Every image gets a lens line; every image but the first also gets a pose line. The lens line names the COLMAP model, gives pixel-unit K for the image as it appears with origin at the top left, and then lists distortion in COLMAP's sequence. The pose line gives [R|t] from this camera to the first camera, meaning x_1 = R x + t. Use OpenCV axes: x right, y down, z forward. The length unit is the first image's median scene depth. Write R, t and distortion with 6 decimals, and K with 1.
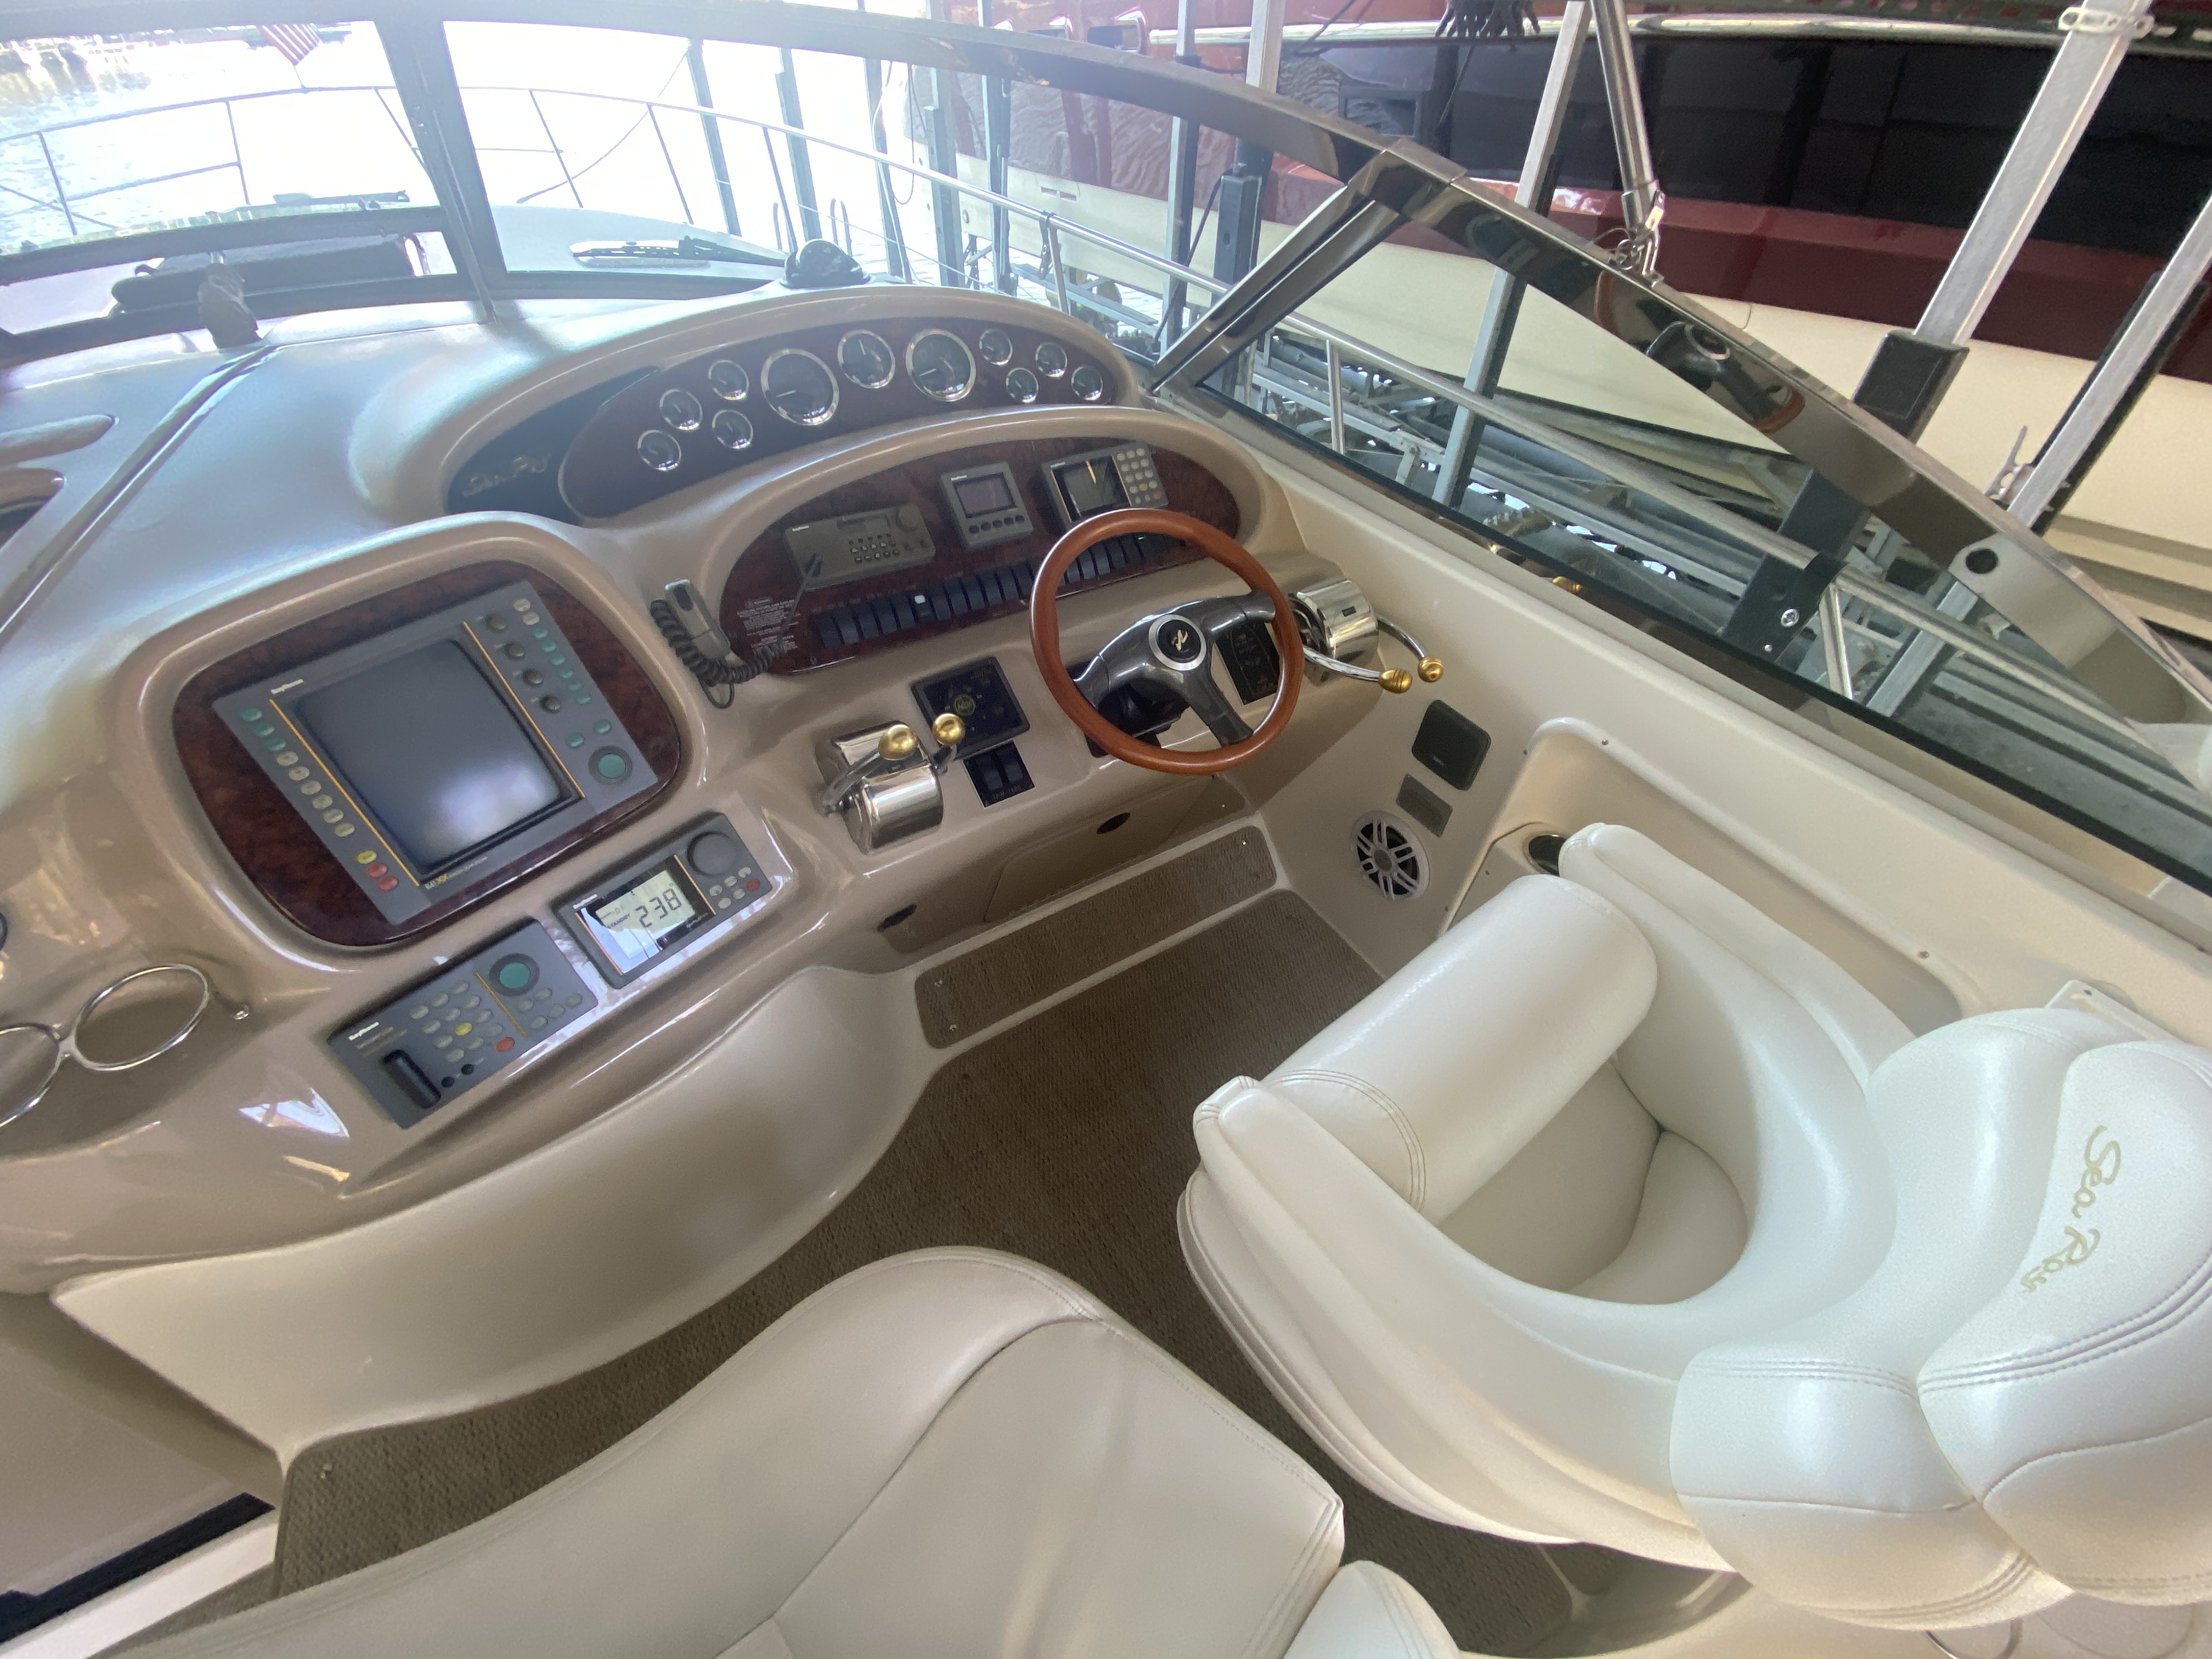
lens RADIAL K [[904.7, 0, 1105.3], [0, 904.7, 824.1], [0, 0, 1]] dist [-0.012834, -0.005066]
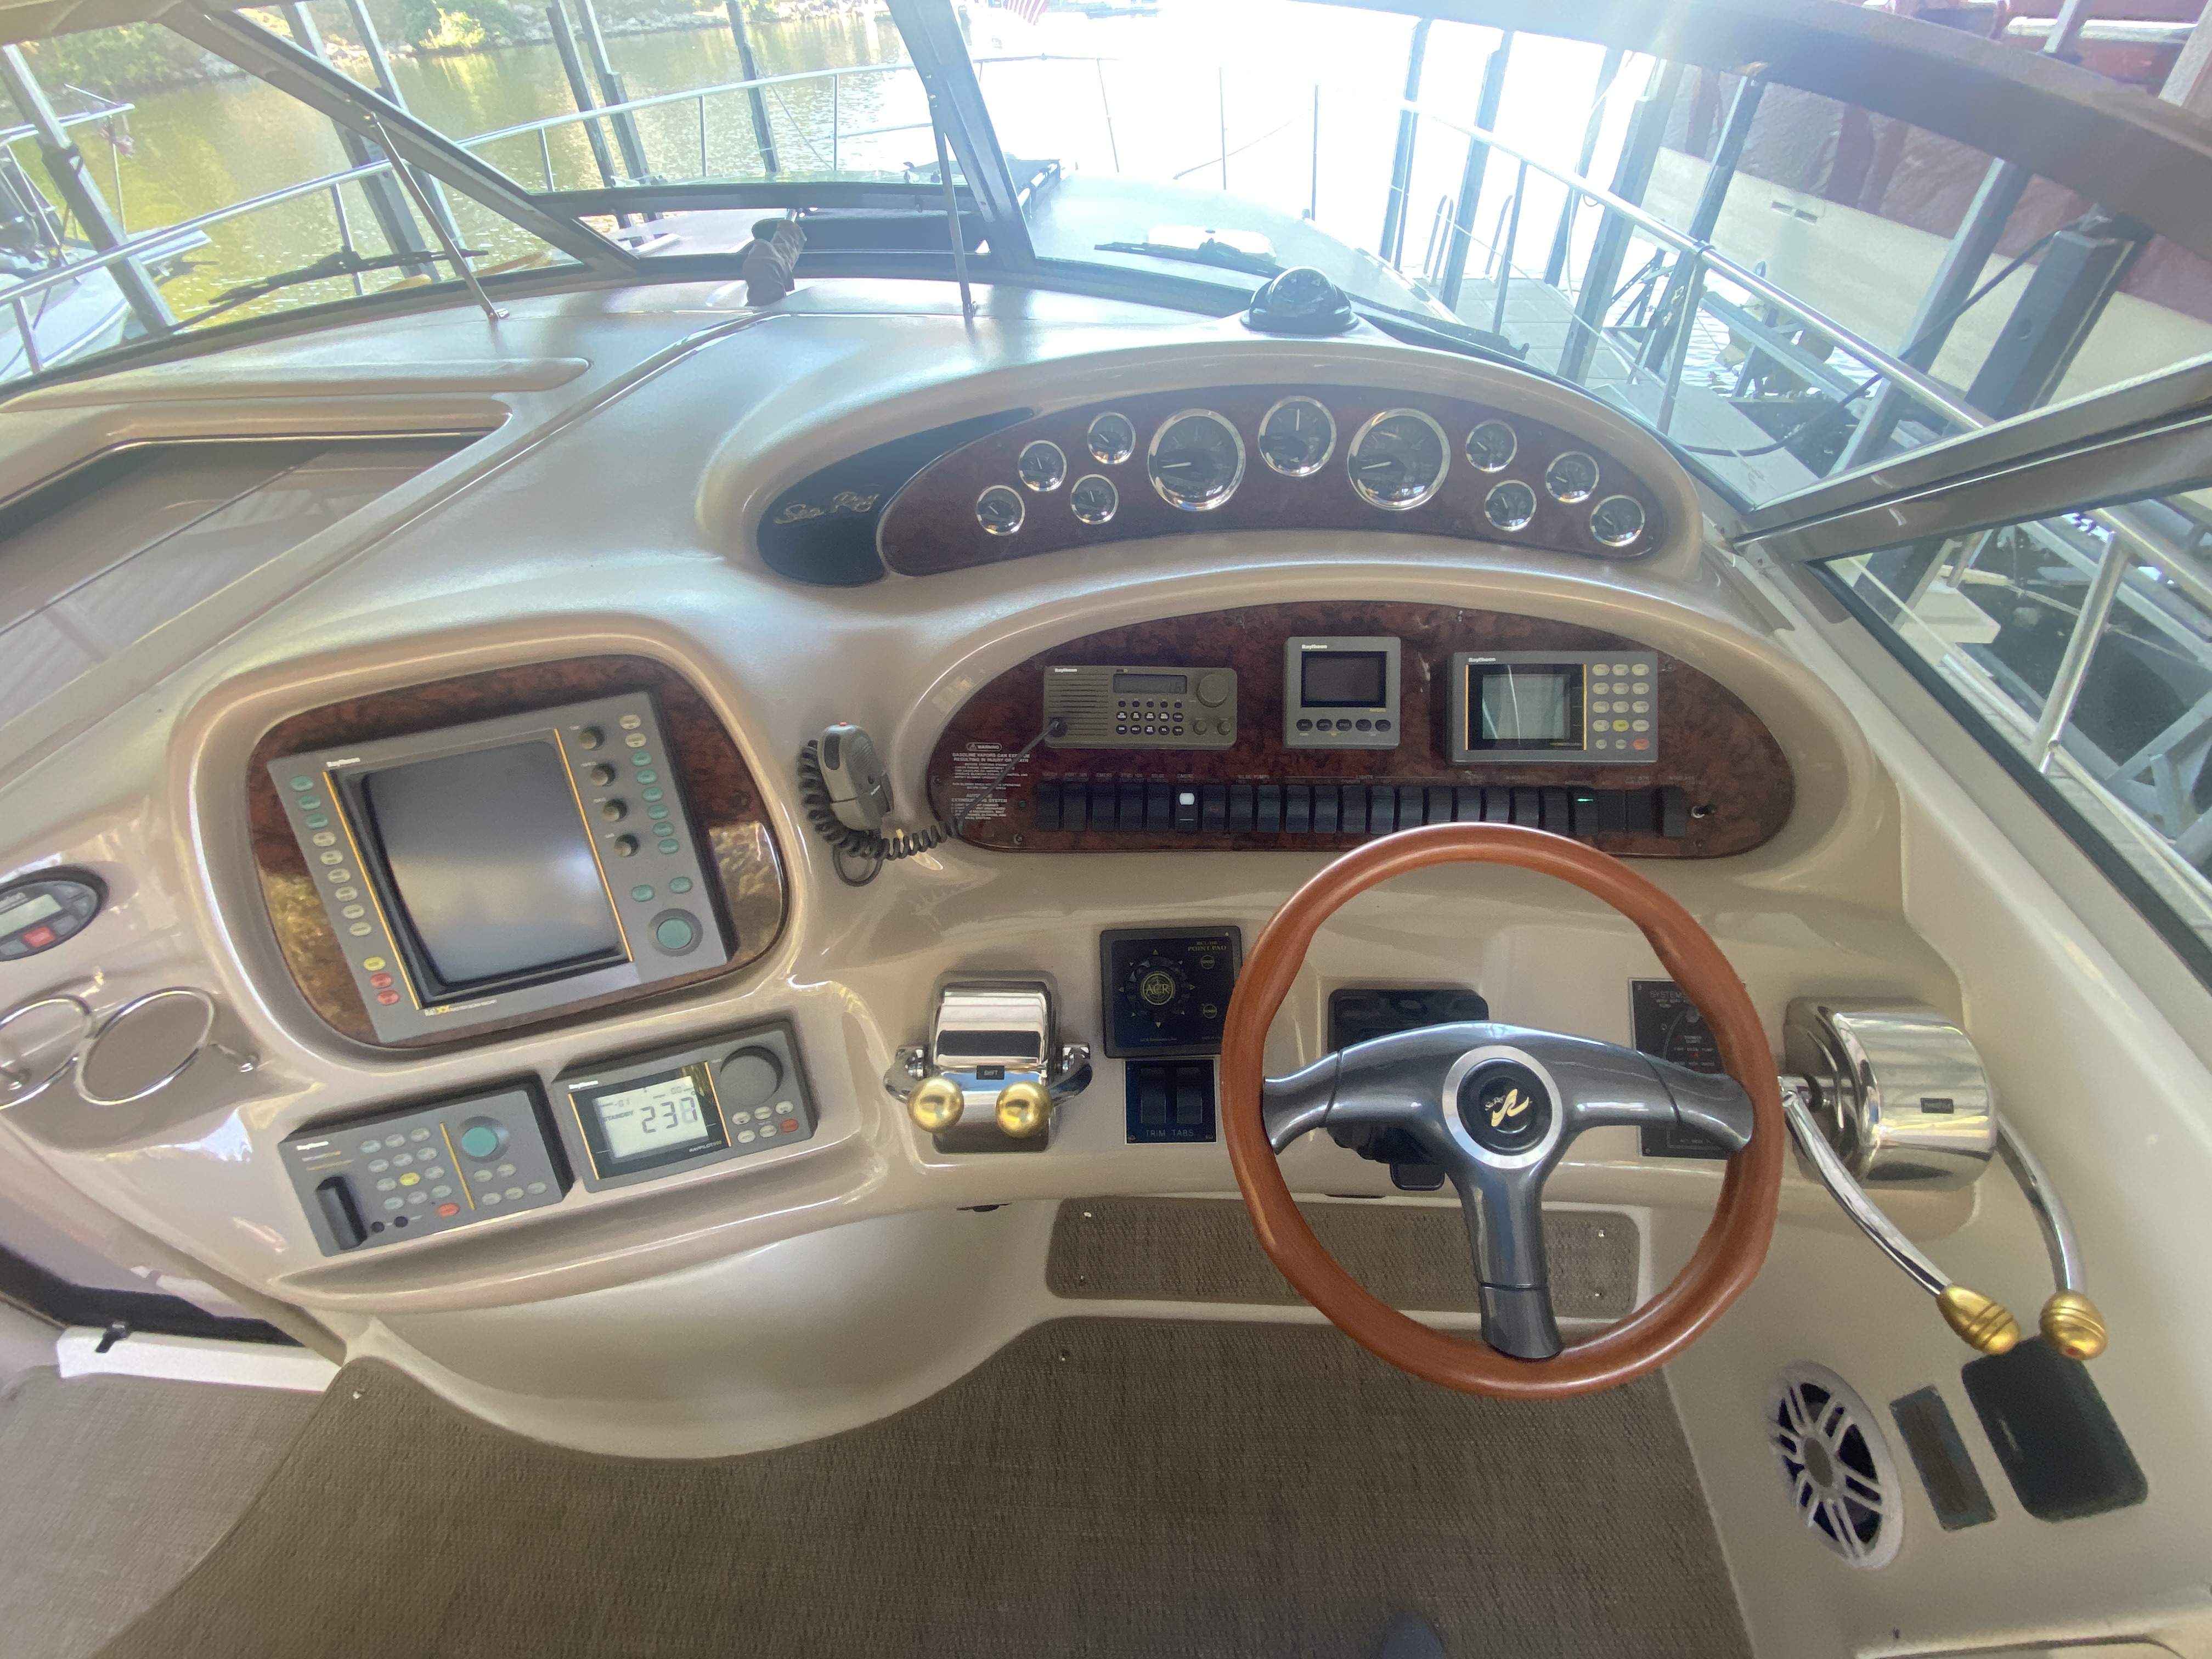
lens RADIAL K [[904.7, 0, 1100.7], [0, 904.7, 853.1], [0, 0, 1]] dist [-0.012834, -0.005066]
pose [[0.815795, 0.364479, -0.449037, 0.061836], [-0.353352, 0.928772, 0.111916, -0.248951], [0.457844, 0.067367, 0.886476, 0.331475]]
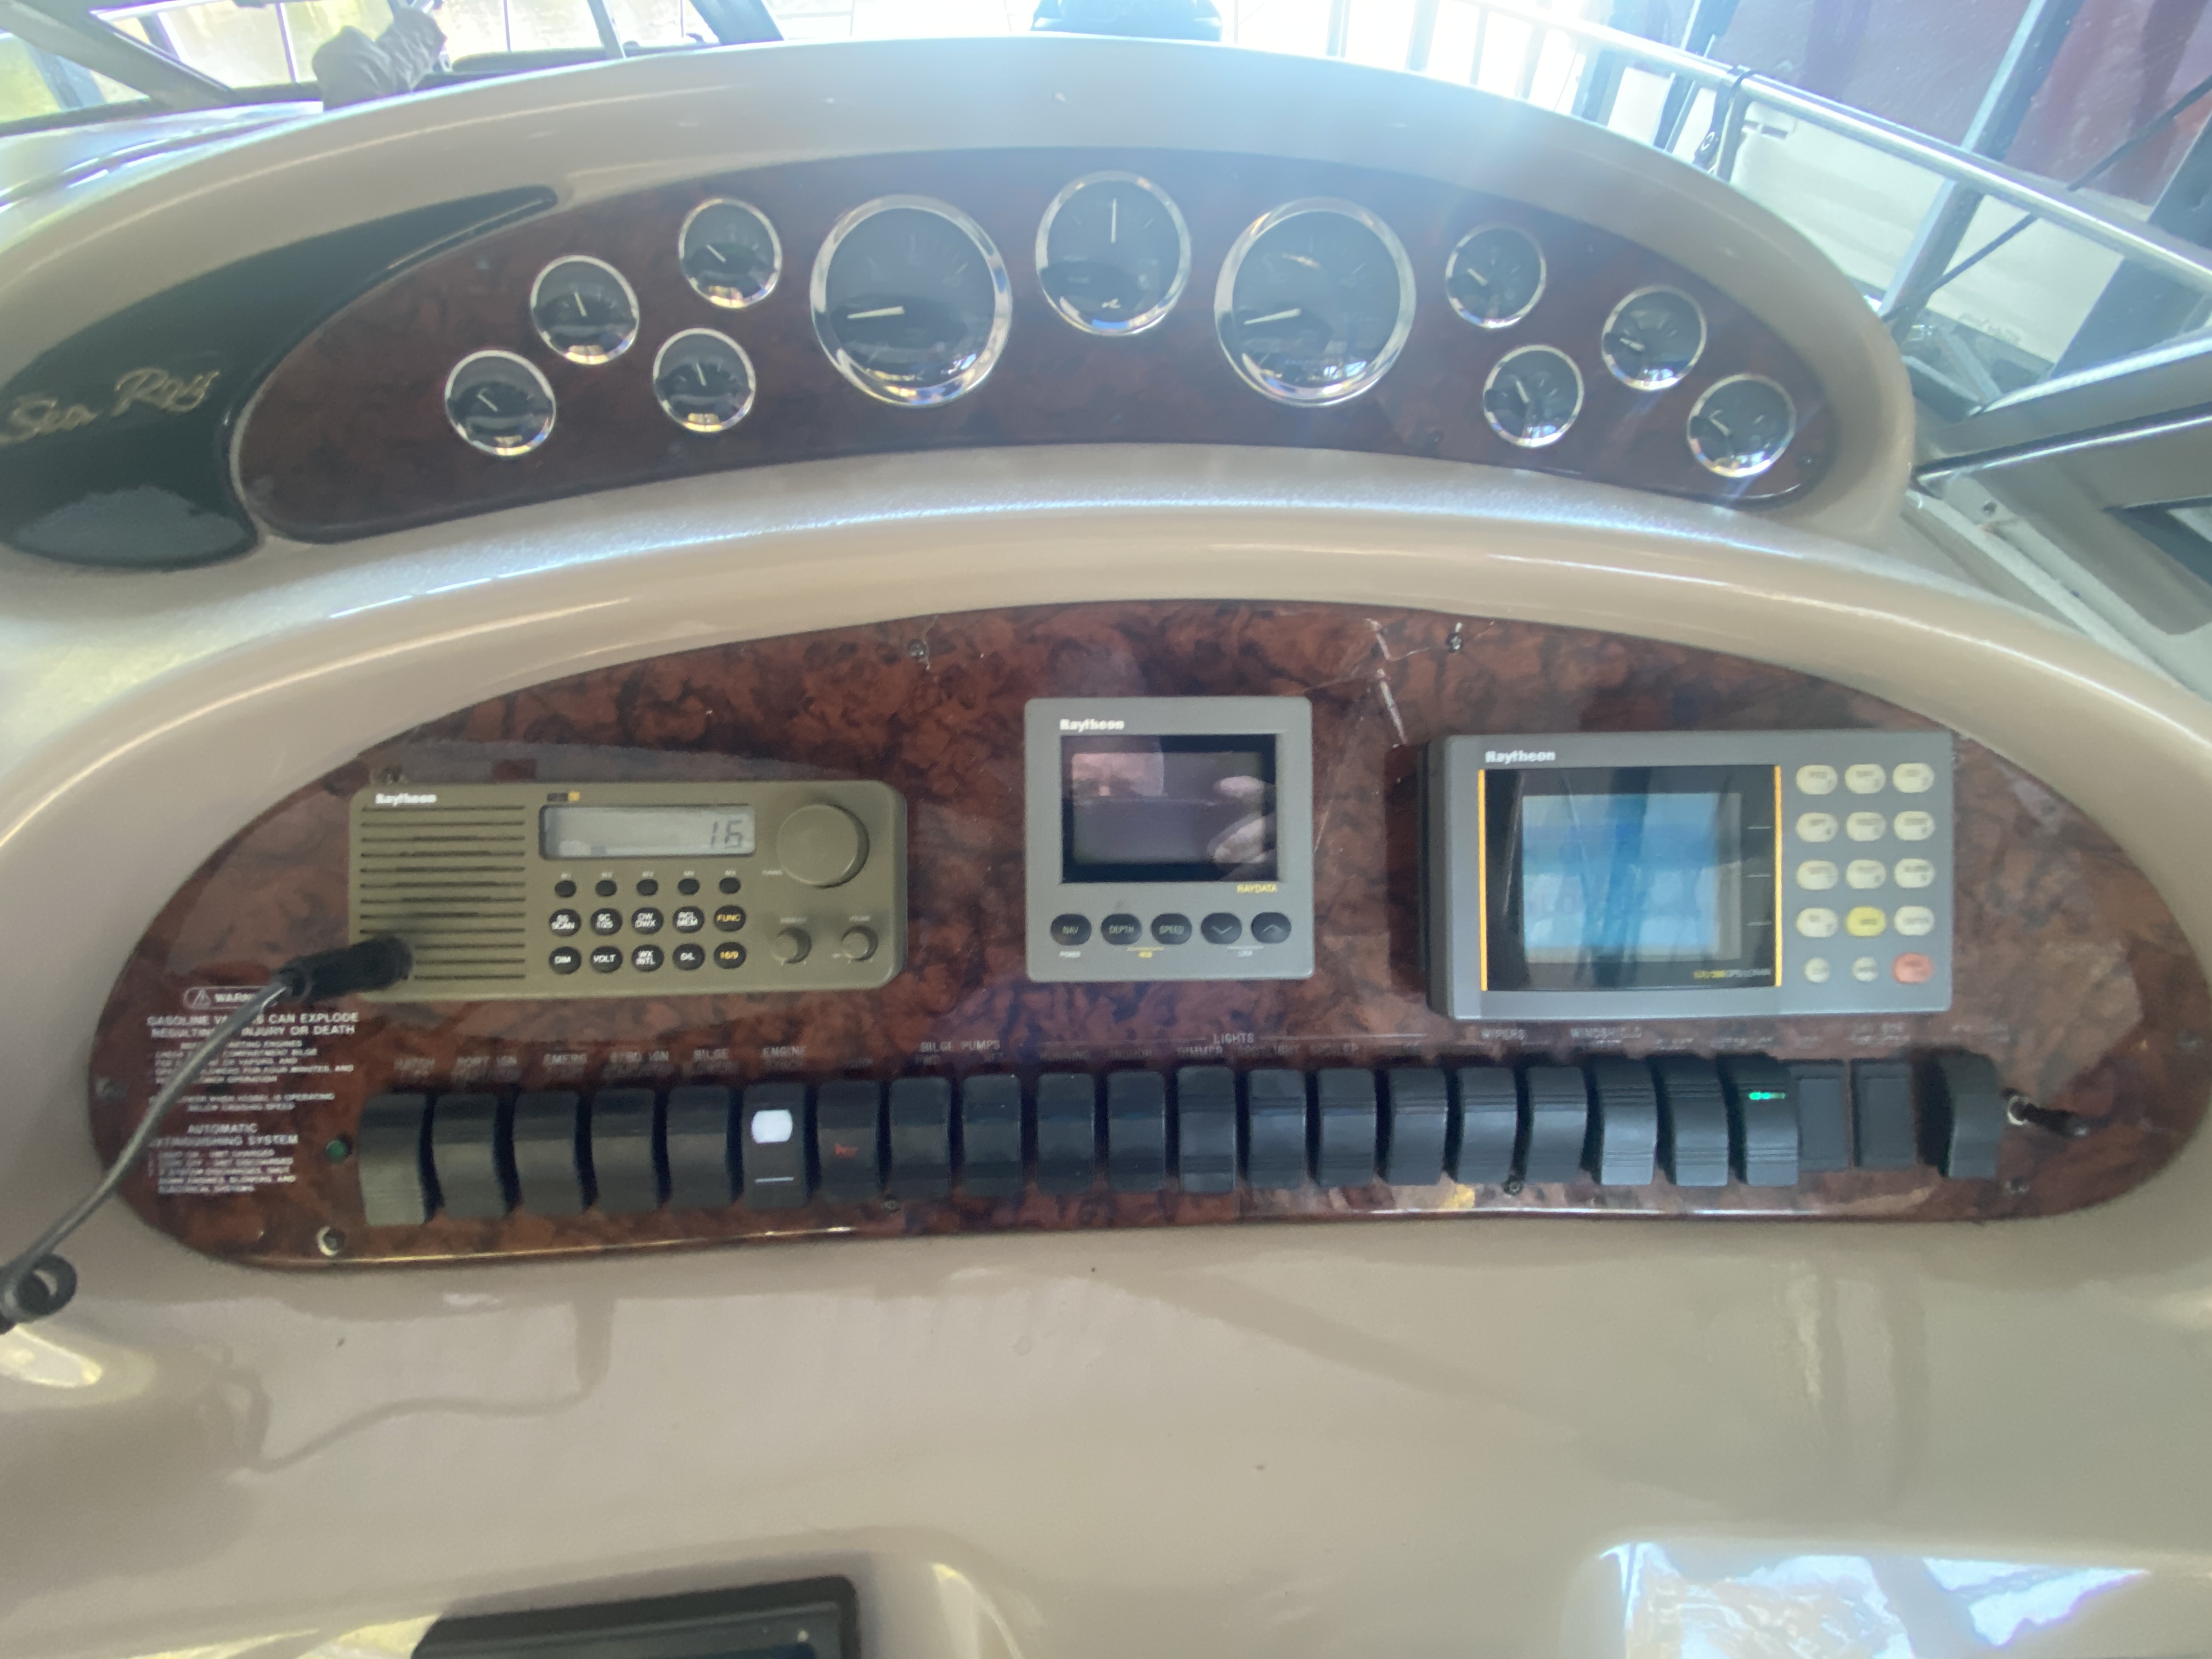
lens RADIAL K [[904.7, 0, 1120.7], [0, 904.7, 827.3], [0, 0, 1]] dist [-0.012834, -0.005066]
pose [[0.853746, 0.351895, -0.383781, -0.044072], [-0.339908, 0.935001, 0.101170, -0.367050], [0.394437, 0.044077, 0.917865, 0.735230]]
